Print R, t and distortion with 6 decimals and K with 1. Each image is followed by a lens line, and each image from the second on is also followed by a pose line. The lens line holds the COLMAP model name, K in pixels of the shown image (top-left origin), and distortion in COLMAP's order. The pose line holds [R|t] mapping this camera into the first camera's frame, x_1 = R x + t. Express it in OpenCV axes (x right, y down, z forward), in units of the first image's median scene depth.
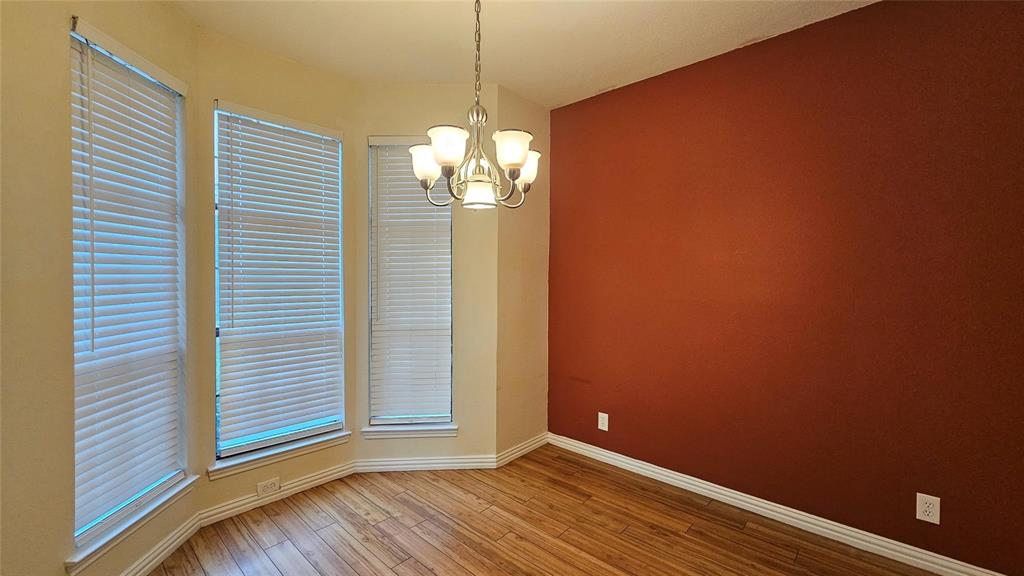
lens RADIAL K [[419.1, 0, 509.3], [0, 419.1, 282.8], [0, 0, 1]] dist [0.003414, -0.000806]
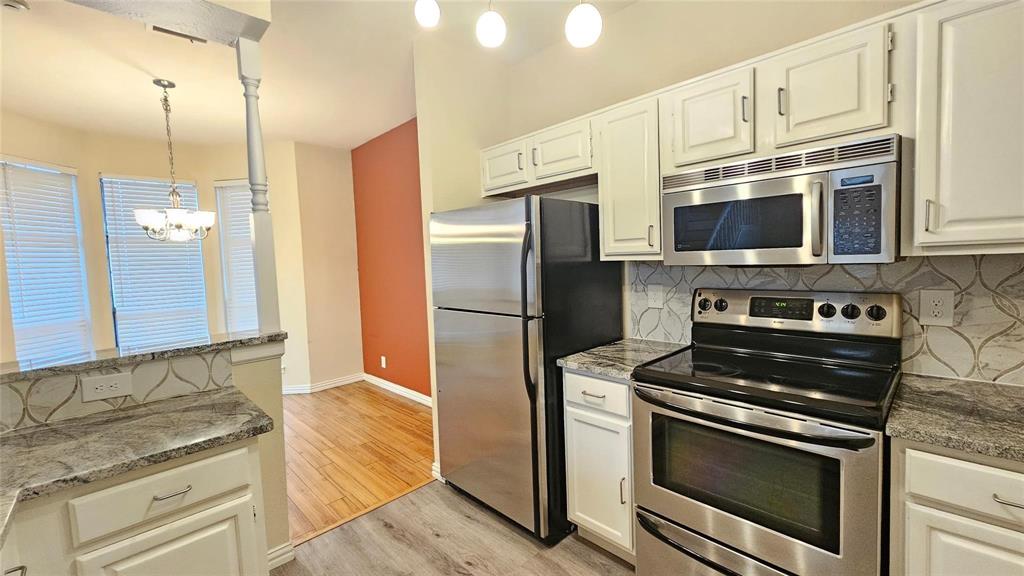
lens RADIAL K [[419.1, 0, 511.9], [0, 419.1, 285.2], [0, 0, 1]] dist [0.003414, -0.000806]
pose [[0.997021, -0.040439, -0.065679, 0.811593], [0.043611, 0.997914, 0.047595, 0.004767], [0.063617, -0.050318, 0.996705, -0.463549]]
